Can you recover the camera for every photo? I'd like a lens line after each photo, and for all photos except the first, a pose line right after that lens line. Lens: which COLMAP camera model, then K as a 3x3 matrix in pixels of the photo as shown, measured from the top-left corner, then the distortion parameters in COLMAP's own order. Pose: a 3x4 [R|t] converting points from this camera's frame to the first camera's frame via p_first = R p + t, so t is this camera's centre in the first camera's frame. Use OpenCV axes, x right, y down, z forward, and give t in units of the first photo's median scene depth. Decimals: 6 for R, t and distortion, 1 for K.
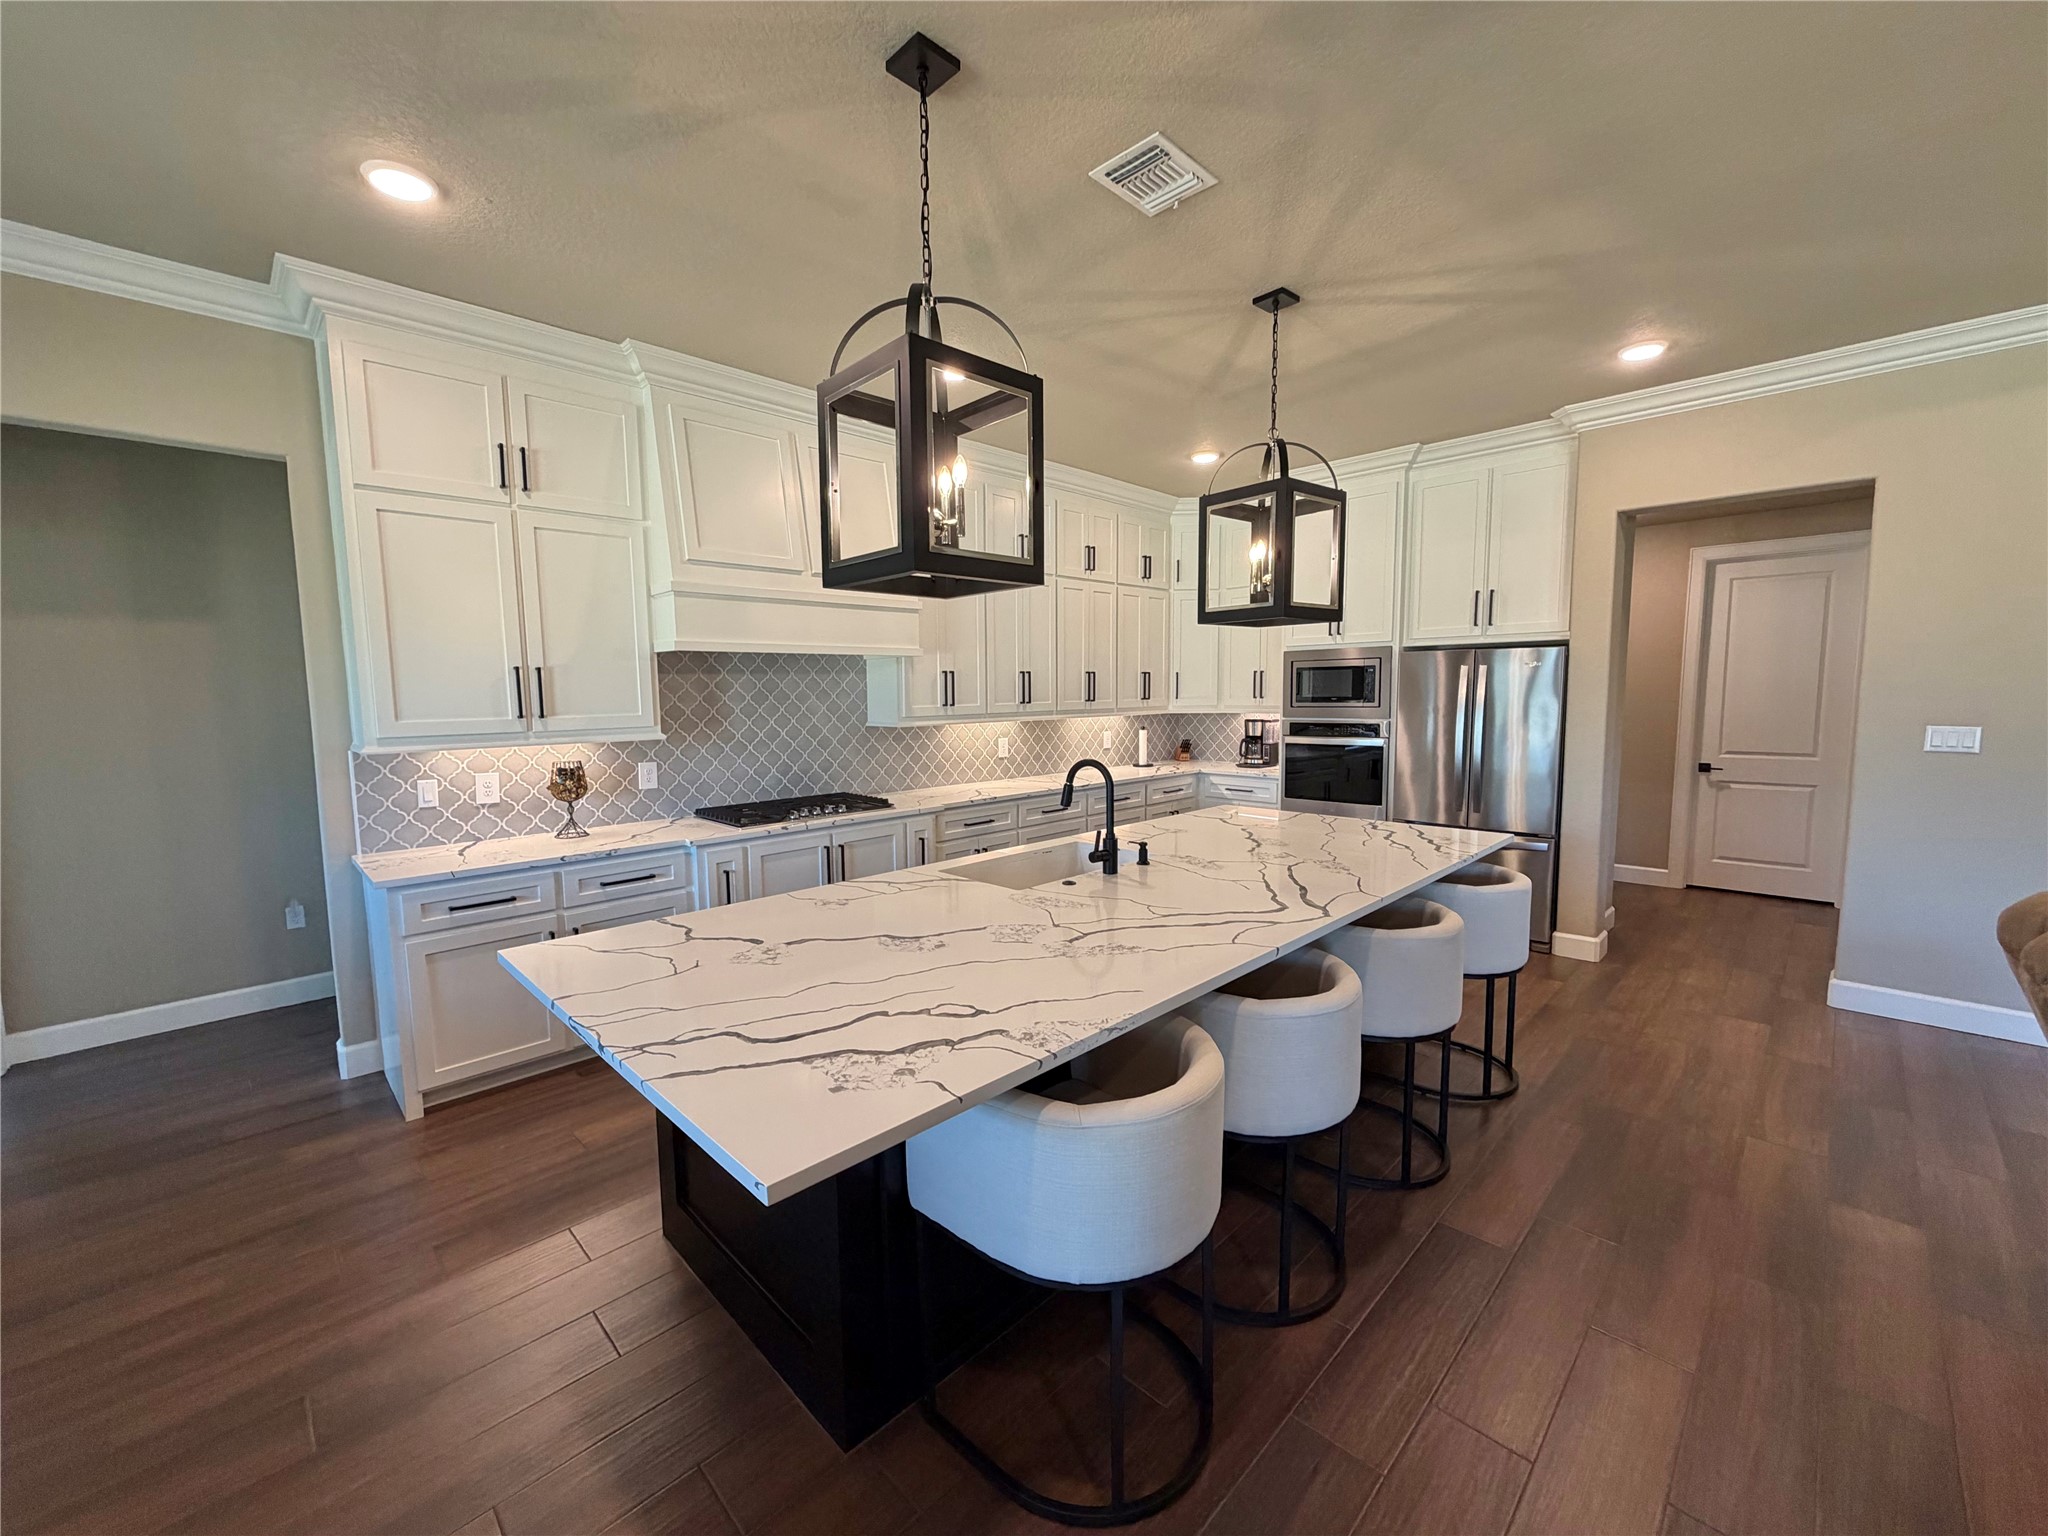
lens RADIAL K [[815.5, 0, 1017.8], [0, 815.5, 769.9], [0, 0, 1]] dist [-0.001120, 0.000343]
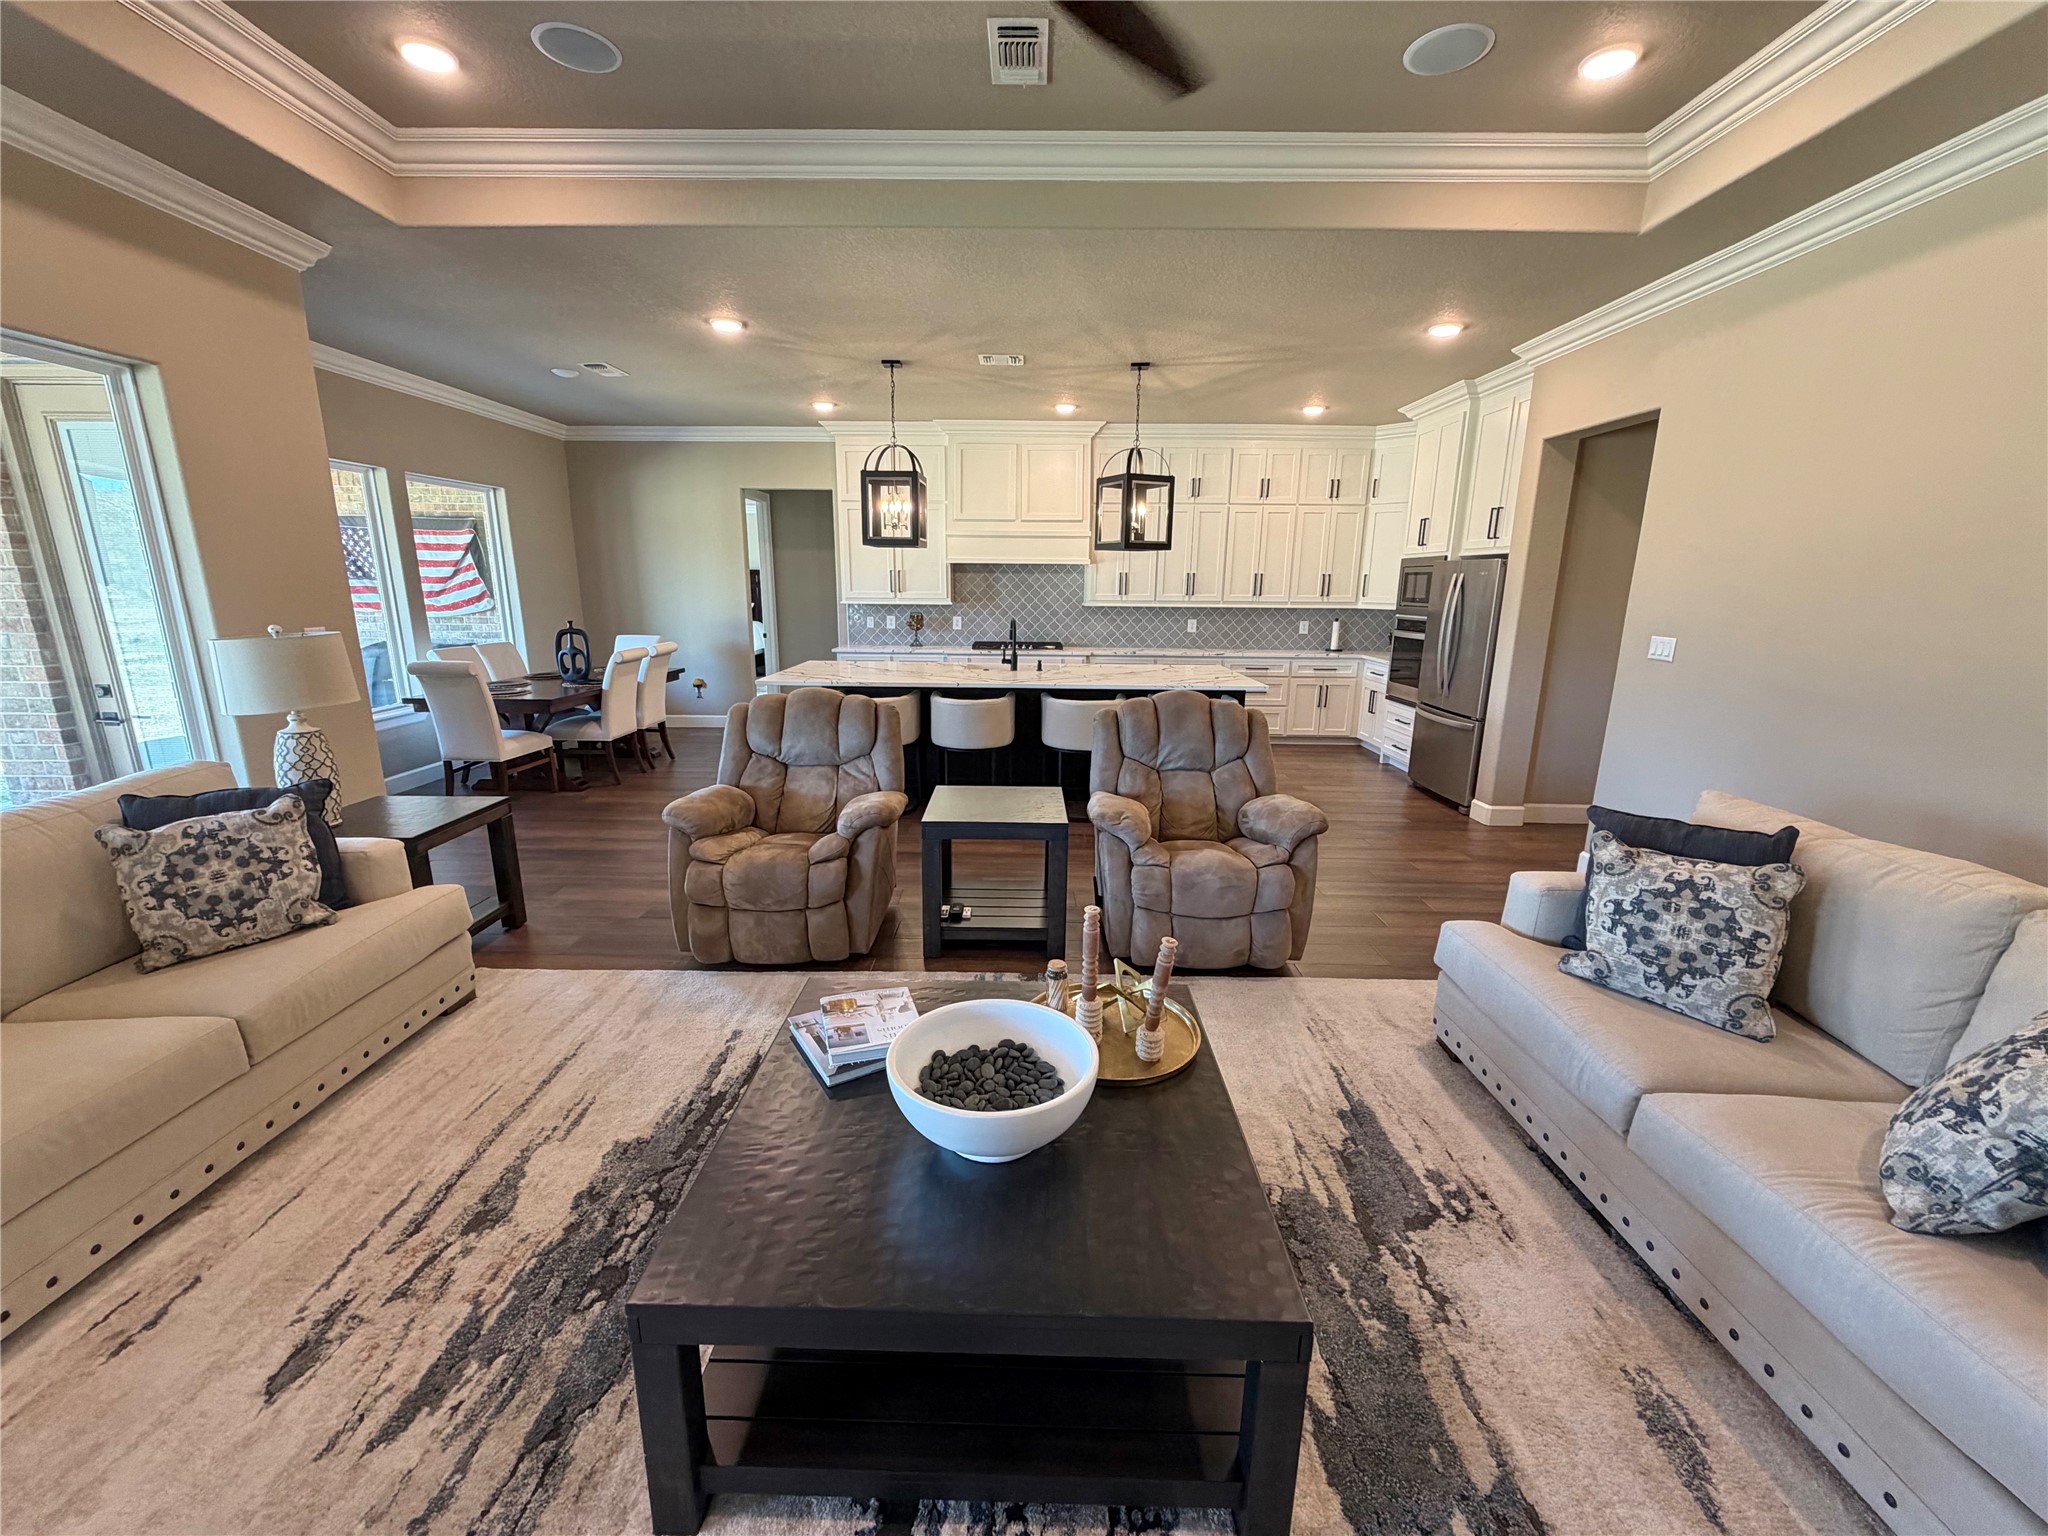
lens RADIAL K [[814.2, 0, 1017.8], [0, 814.2, 770.1], [0, 0, 1]] dist [-0.000617, -0.000056]
pose [[0.703344, 0.179408, -0.687837, 0.963760], [-0.088821, 0.982224, 0.165370, 0.015787], [0.705279, -0.055218, 0.706776, -0.320626]]
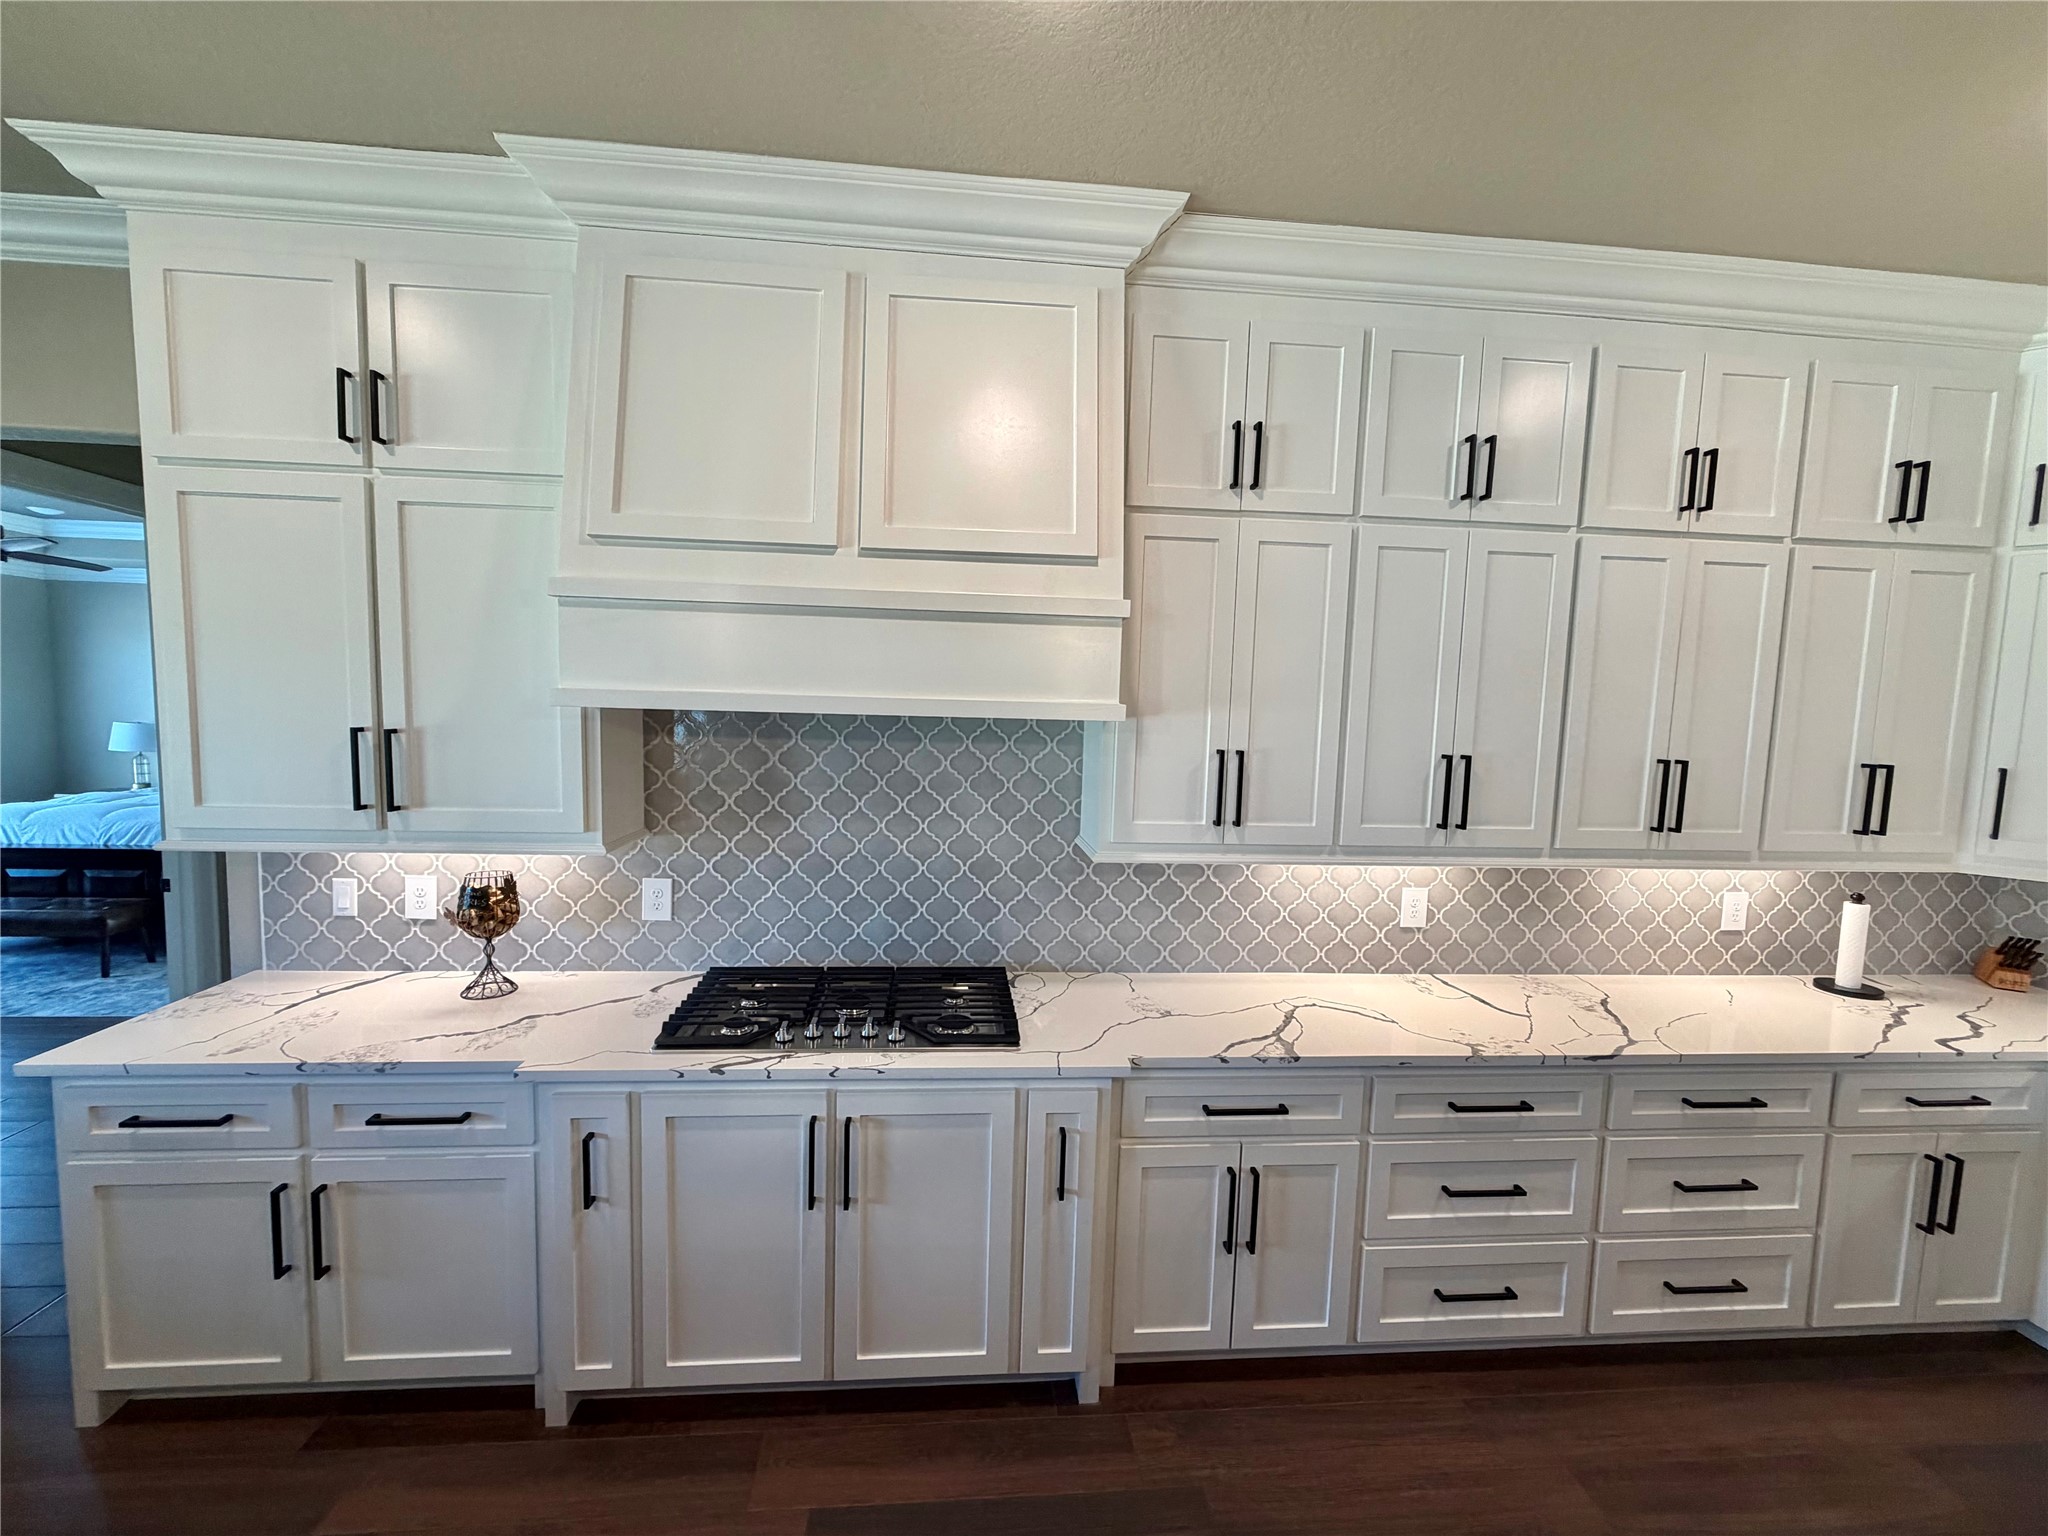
lens RADIAL K [[815.5, 0, 1017.8], [0, 815.5, 769.9], [0, 0, 1]] dist [-0.001120, 0.000343]
pose [[0.766838, 0.084399, -0.636268, 0.117431], [-0.101297, 0.994807, 0.009874, -0.103759], [0.633797, 0.056880, 0.771405, 0.575783]]
